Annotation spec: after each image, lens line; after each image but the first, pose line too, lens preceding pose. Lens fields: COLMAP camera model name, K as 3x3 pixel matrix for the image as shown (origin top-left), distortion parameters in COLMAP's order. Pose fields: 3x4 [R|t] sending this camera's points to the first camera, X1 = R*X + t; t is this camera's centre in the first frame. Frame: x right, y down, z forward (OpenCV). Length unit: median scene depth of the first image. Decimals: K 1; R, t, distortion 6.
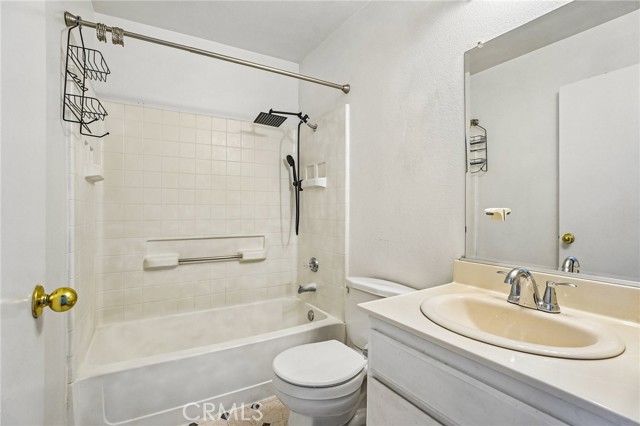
lens RADIAL K [[309.8, 0, 315.4], [0, 309.8, 214.8], [0, 0, 1]] dist [-0.024314, 0.010248]
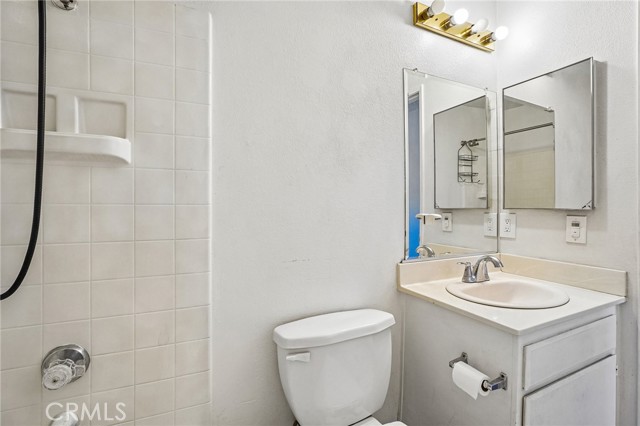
lens RADIAL K [[309.8, 0, 316.4], [0, 309.8, 207.1], [0, 0, 1]] dist [-0.024314, 0.010248]
pose [[0.088285, 0.015444, 0.995976, -0.493885], [0.022187, 0.999601, -0.017467, -0.022999], [-0.995848, 0.023640, 0.087907, 0.982136]]
